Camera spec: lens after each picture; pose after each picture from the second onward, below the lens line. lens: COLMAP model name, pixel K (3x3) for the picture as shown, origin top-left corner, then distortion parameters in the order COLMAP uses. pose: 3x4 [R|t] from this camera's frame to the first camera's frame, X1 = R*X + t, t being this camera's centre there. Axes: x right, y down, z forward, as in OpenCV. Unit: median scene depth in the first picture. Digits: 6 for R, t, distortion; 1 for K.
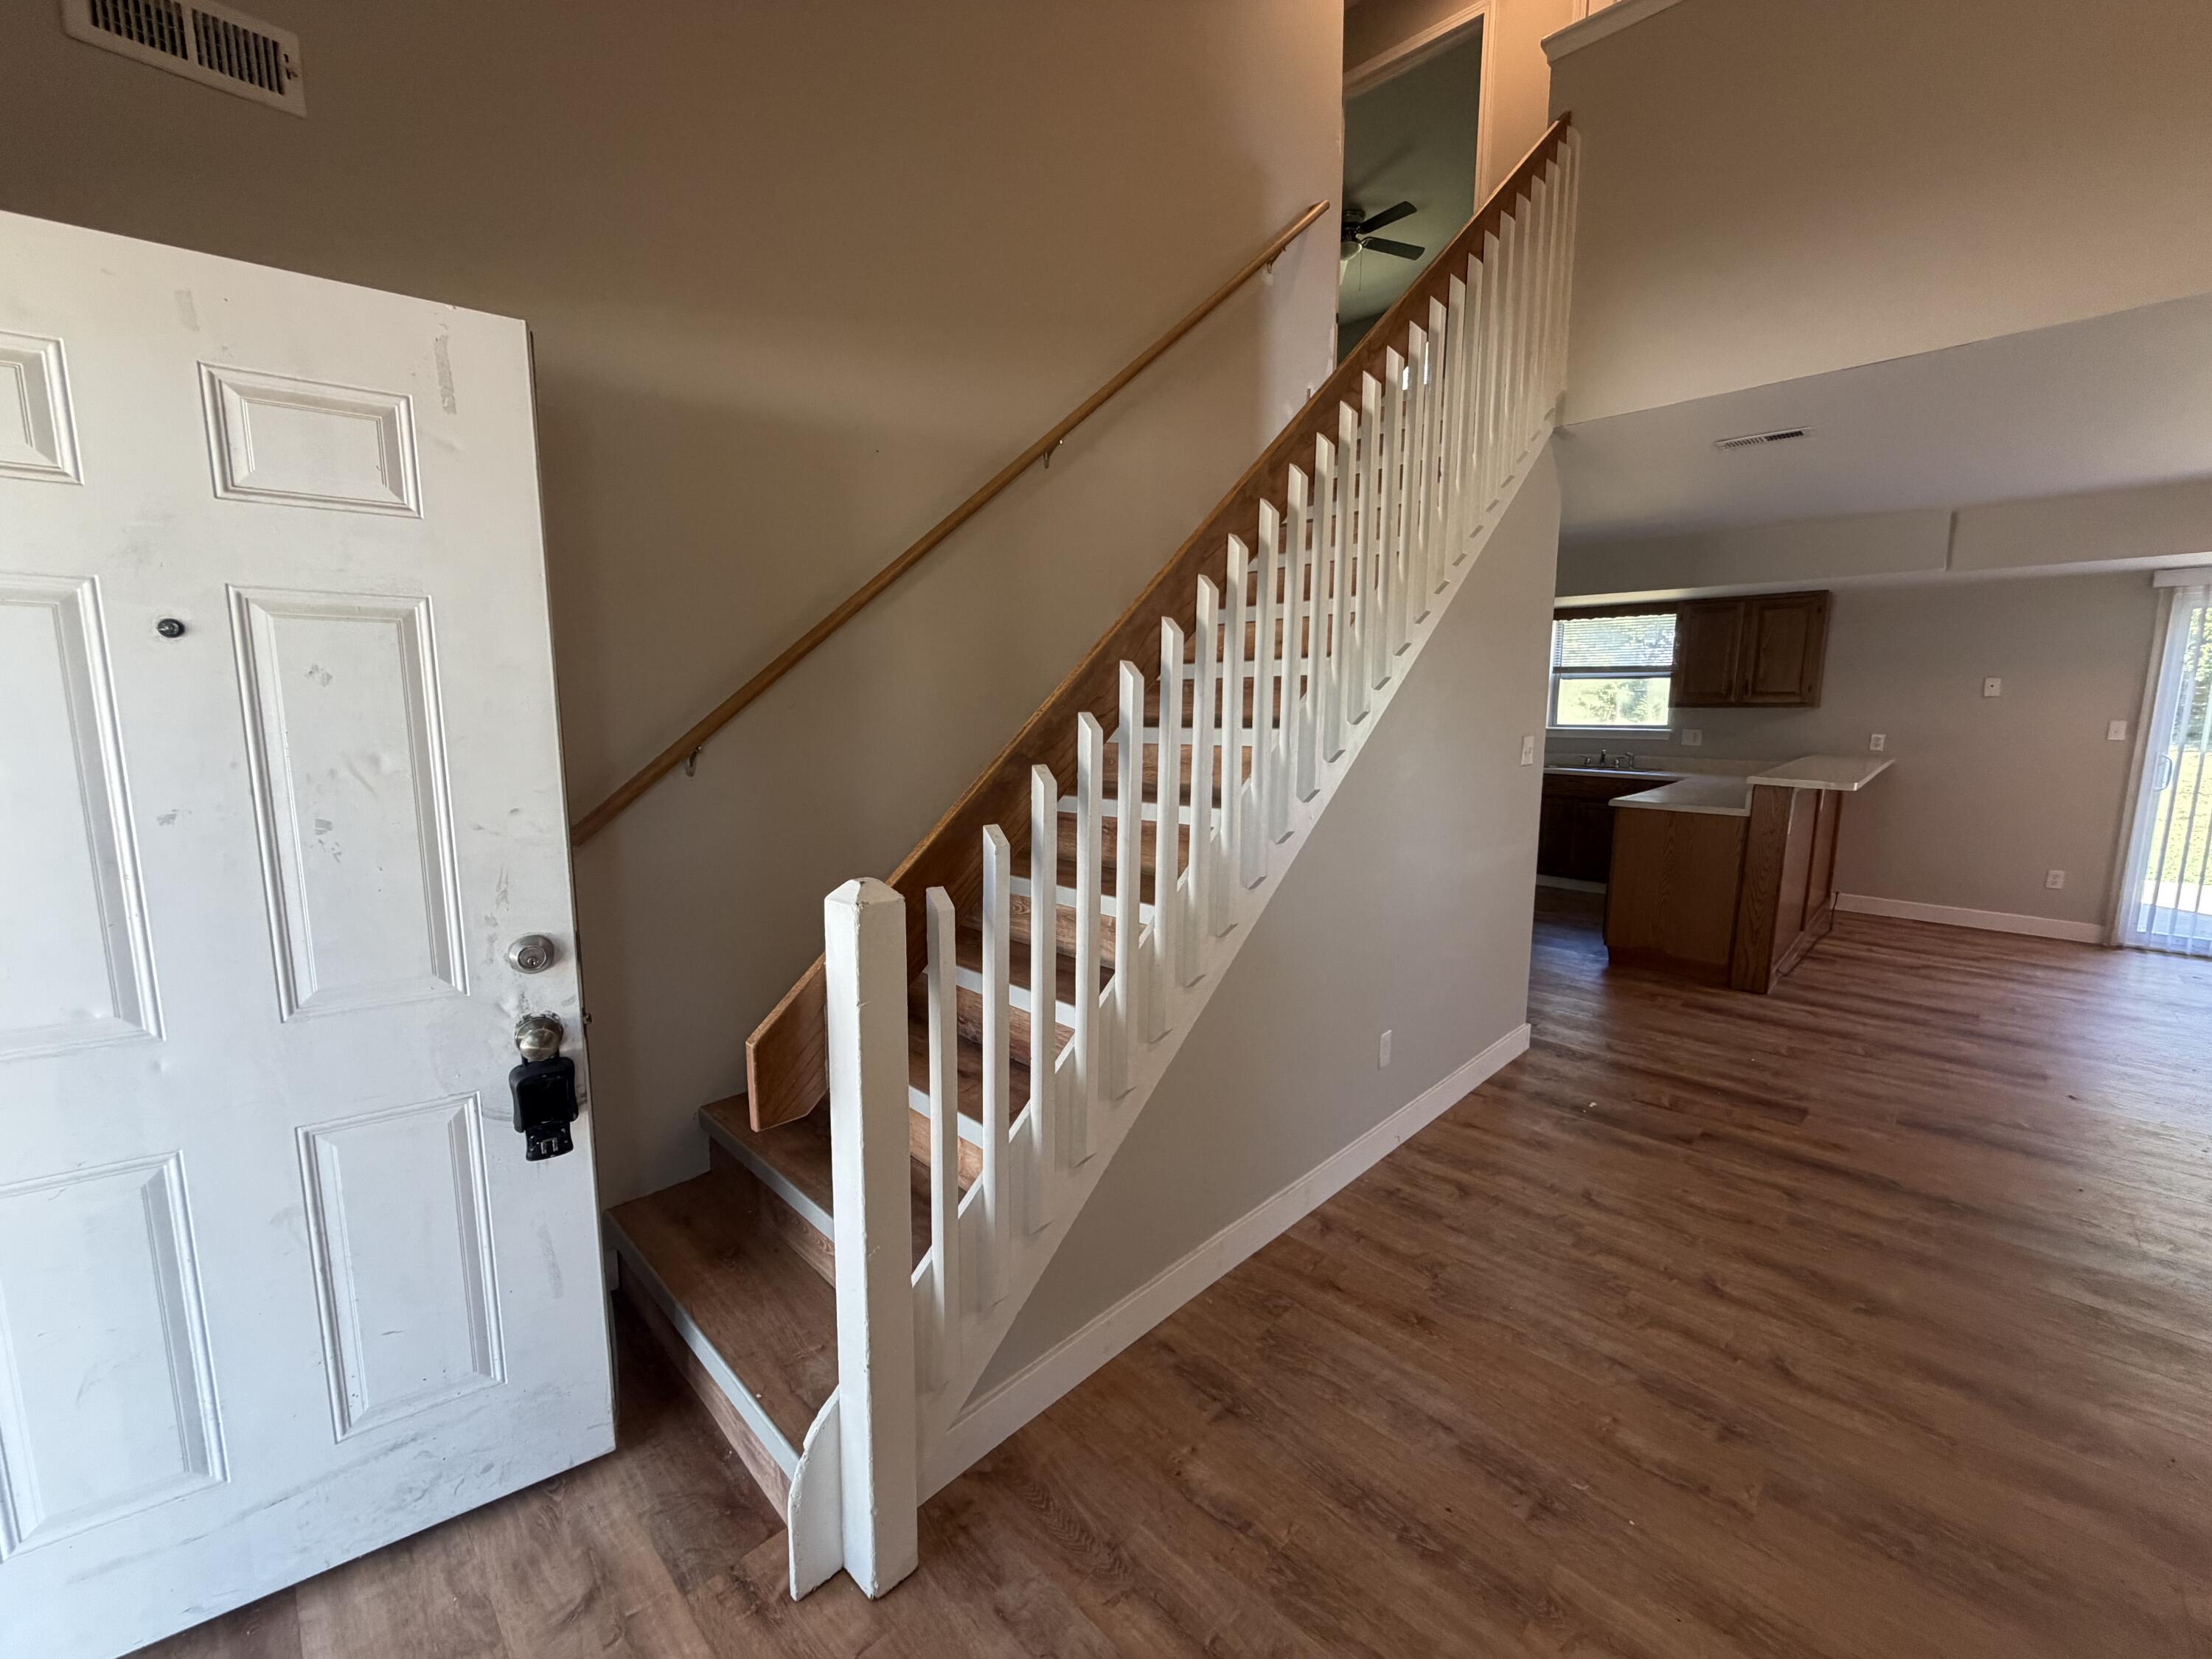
lens RADIAL K [[885.4, 0, 1103.0], [0, 885.4, 831.8], [0, 0, 1]] dist [0.001751, -0.000010]
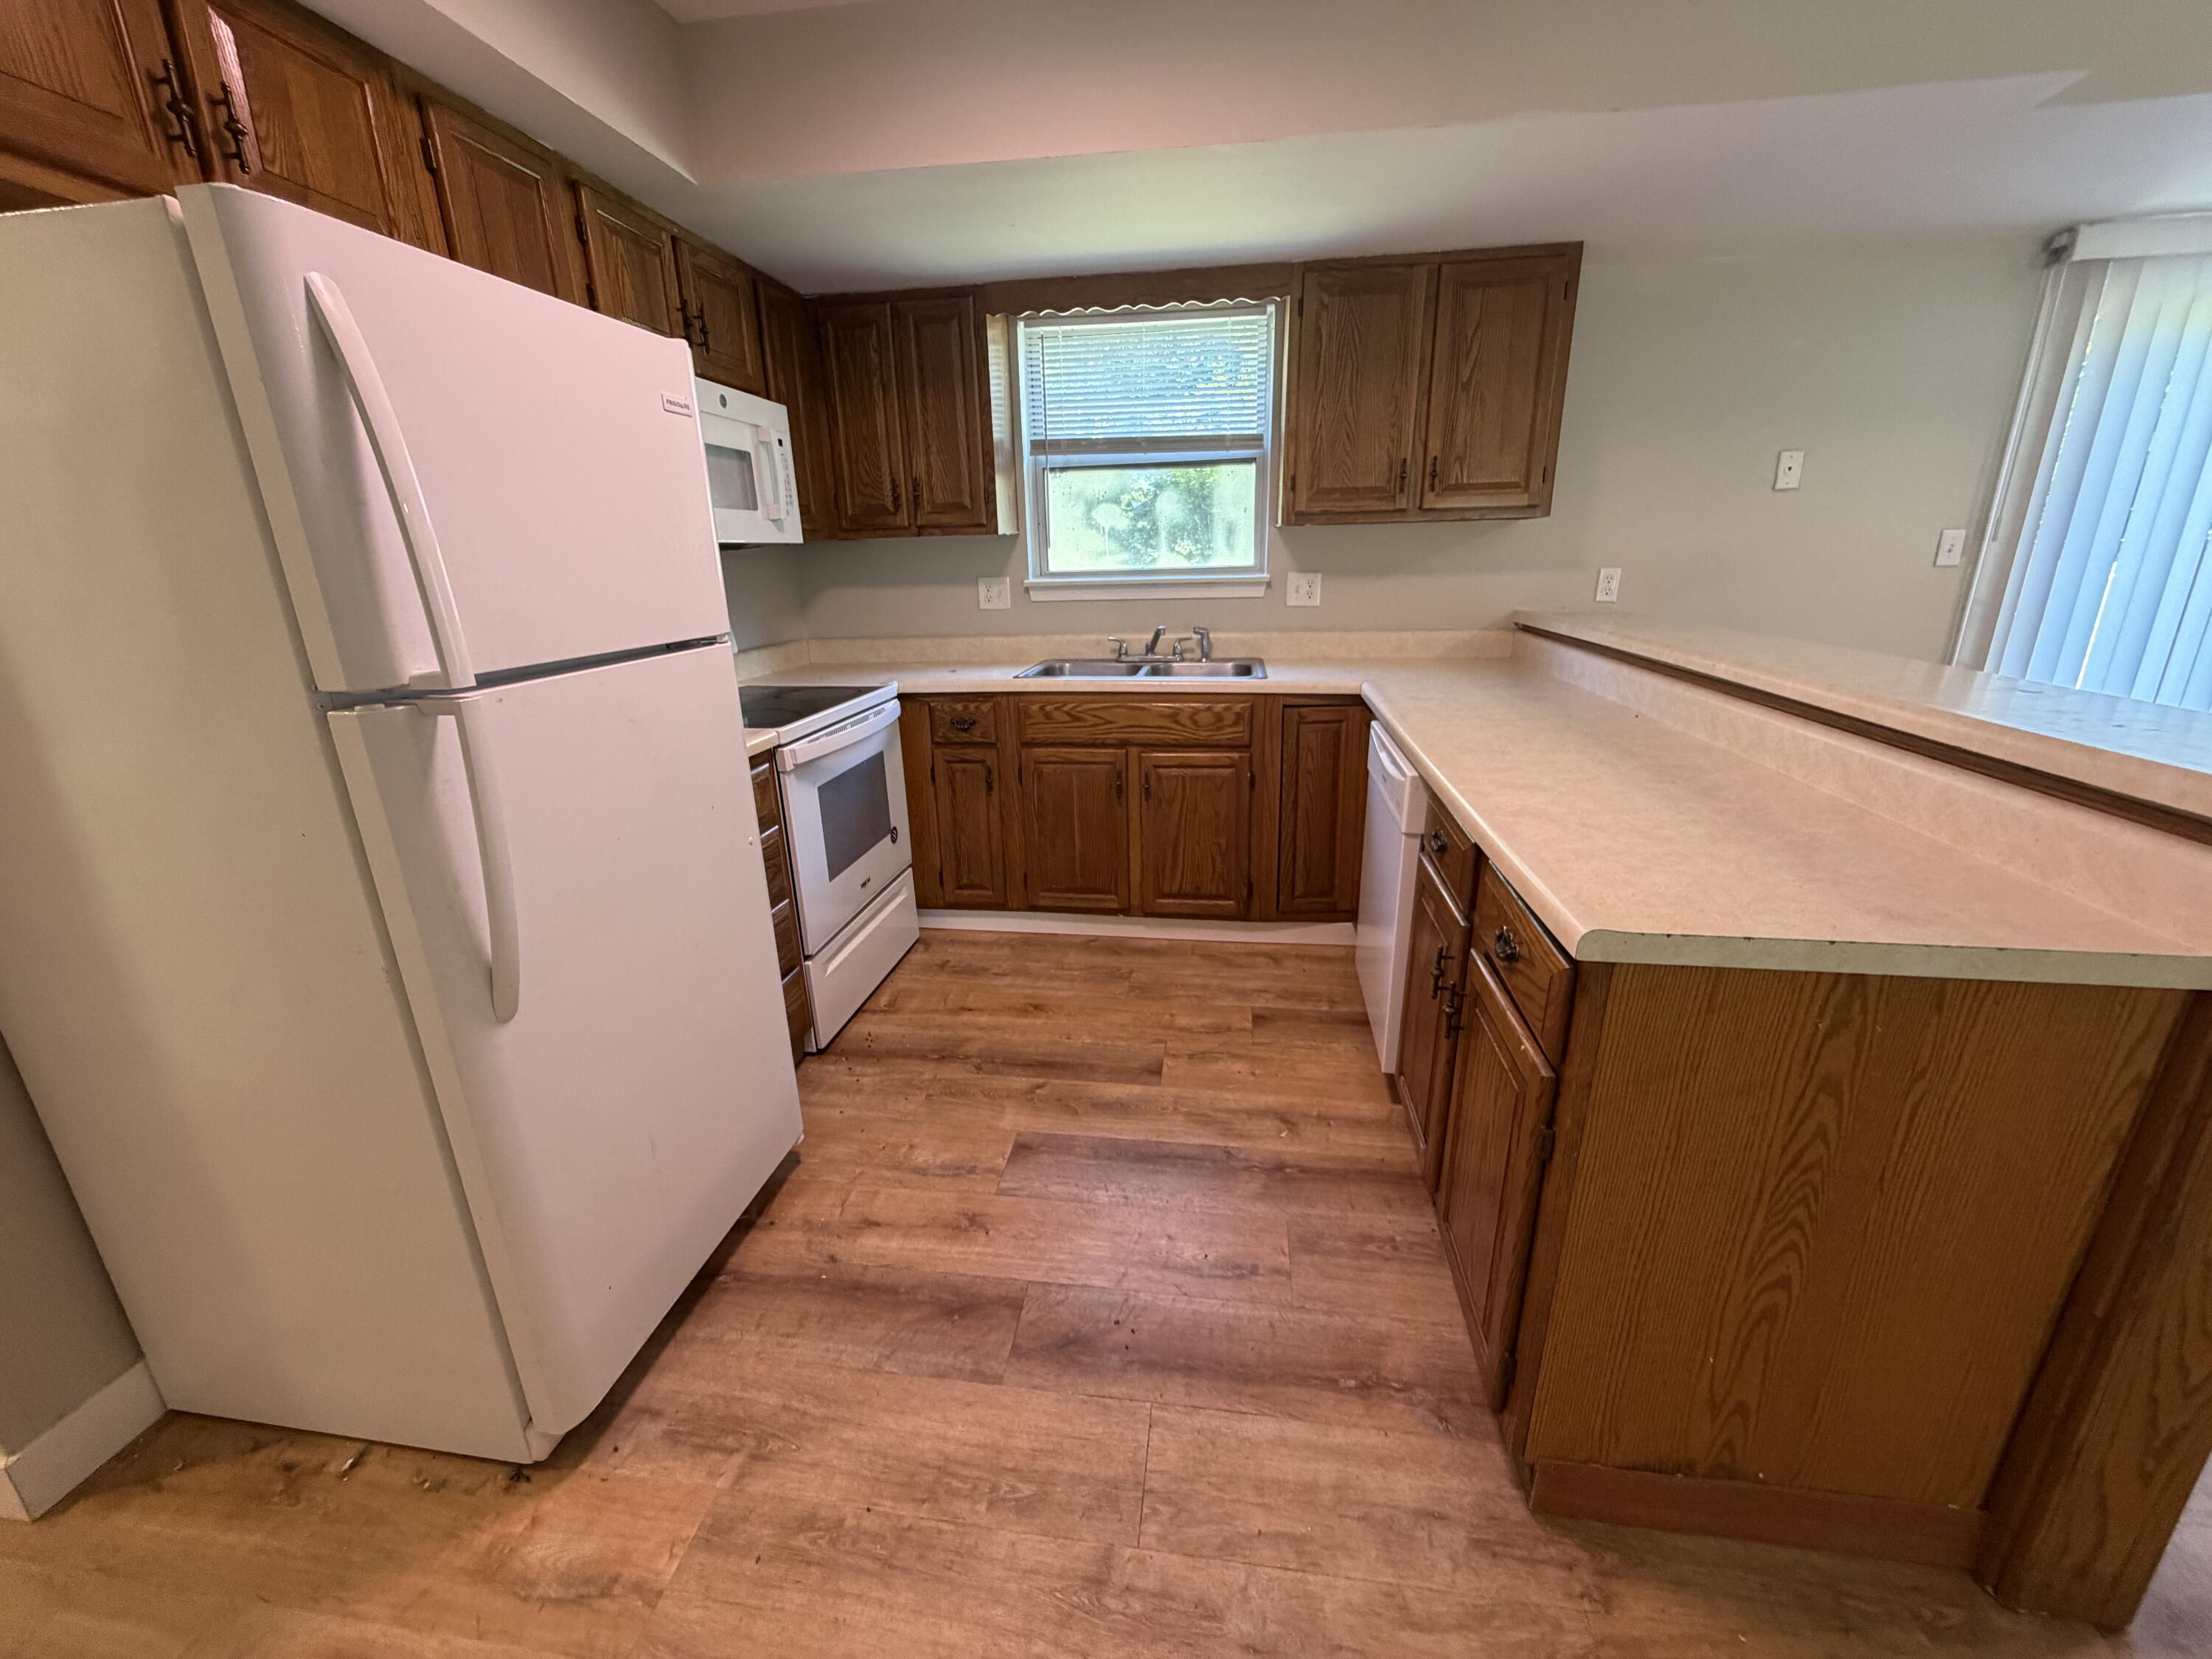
lens RADIAL K [[884.5, 0, 1101.0], [0, 884.5, 829.0], [0, 0, 1]] dist [-0.000201, -0.000362]
pose [[0.804512, -0.197525, 0.560129, 0.767262], [0.108772, 0.976128, 0.187994, -0.227269], [-0.583892, -0.090317, 0.806792, 1.853623]]
